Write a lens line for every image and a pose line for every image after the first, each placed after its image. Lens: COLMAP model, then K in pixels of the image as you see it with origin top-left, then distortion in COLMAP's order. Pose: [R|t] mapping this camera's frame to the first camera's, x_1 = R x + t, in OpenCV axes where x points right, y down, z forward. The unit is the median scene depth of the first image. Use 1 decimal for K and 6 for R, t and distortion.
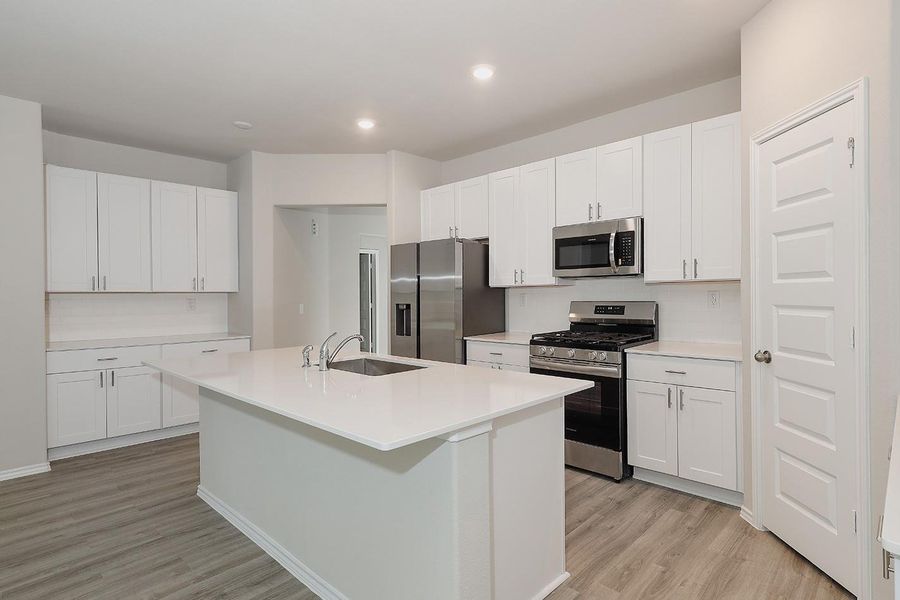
lens RADIAL K [[452.1, 0, 471.6], [0, 452.1, 297.9], [0, 0, 1]] dist [-0.003468, -0.000477]
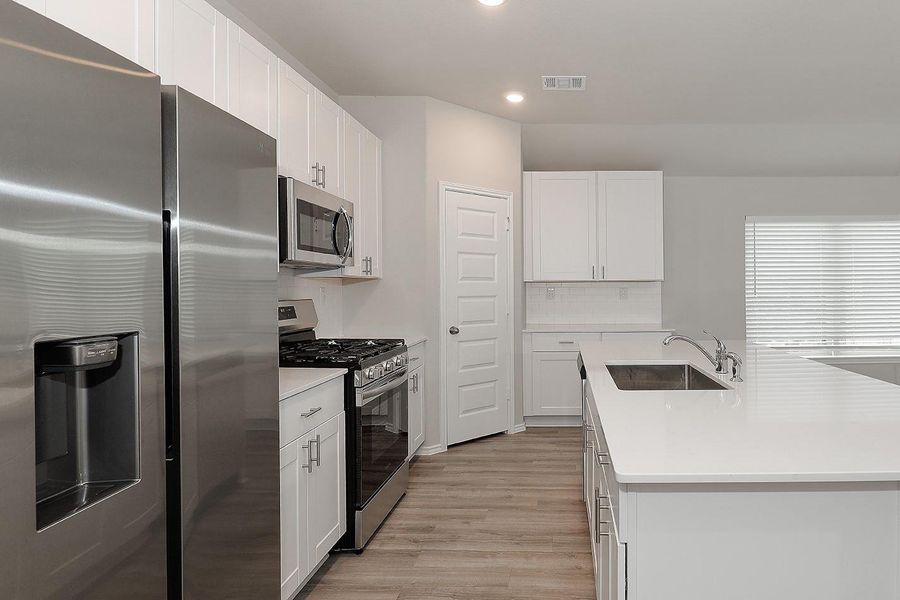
lens RADIAL K [[611.4, 0, 450.0], [0, 611.4, 300.0], [0, 0, 1]] dist [0.001198, -0.000232]
pose [[-0.612960, 0.002506, 0.790110, -0.678217], [0.021911, 0.999664, 0.013827, -0.002708], [-0.789810, 0.025788, -0.612809, 1.574233]]
